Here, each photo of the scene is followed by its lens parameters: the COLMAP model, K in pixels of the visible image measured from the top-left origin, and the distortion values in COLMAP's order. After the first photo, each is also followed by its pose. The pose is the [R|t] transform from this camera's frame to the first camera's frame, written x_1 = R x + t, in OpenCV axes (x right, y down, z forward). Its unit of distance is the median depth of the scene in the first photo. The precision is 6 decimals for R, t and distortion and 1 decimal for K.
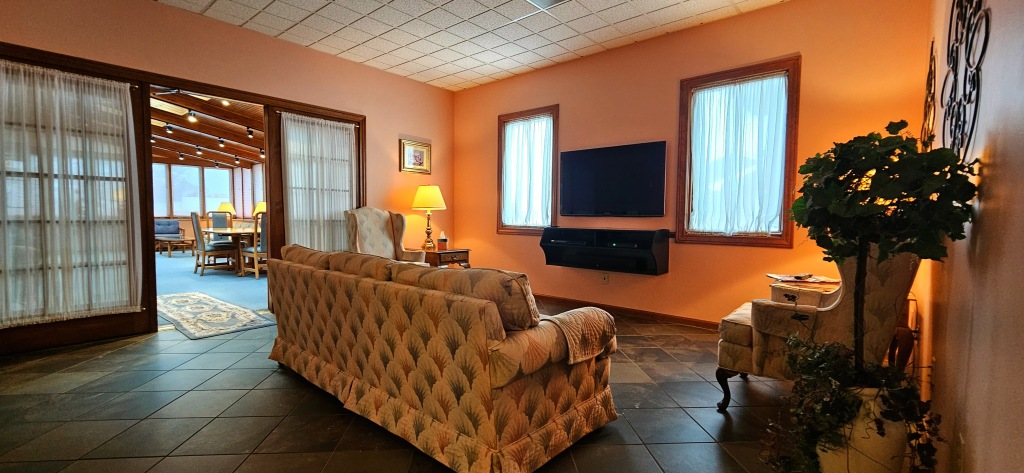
lens RADIAL K [[428.6, 0, 510.5], [0, 428.6, 238.8], [0, 0, 1]] dist [0.001860, -0.000068]
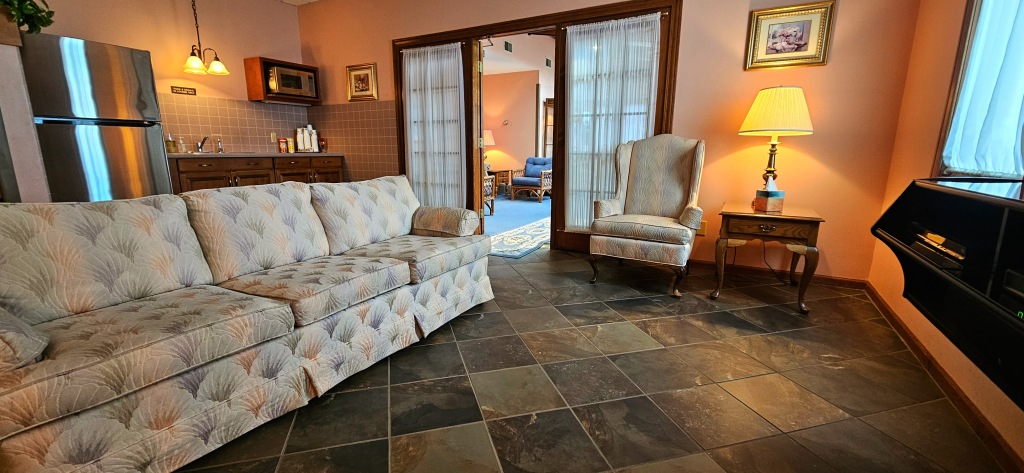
lens RADIAL K [[428.6, 0, 510.5], [0, 428.6, 238.8], [0, 0, 1]] dist [0.001860, -0.000068]
pose [[0.188958, 0.198096, -0.961797, 0.344709], [-0.047704, 0.980136, 0.192502, -0.032584], [0.980826, 0.009506, 0.194654, 0.667207]]
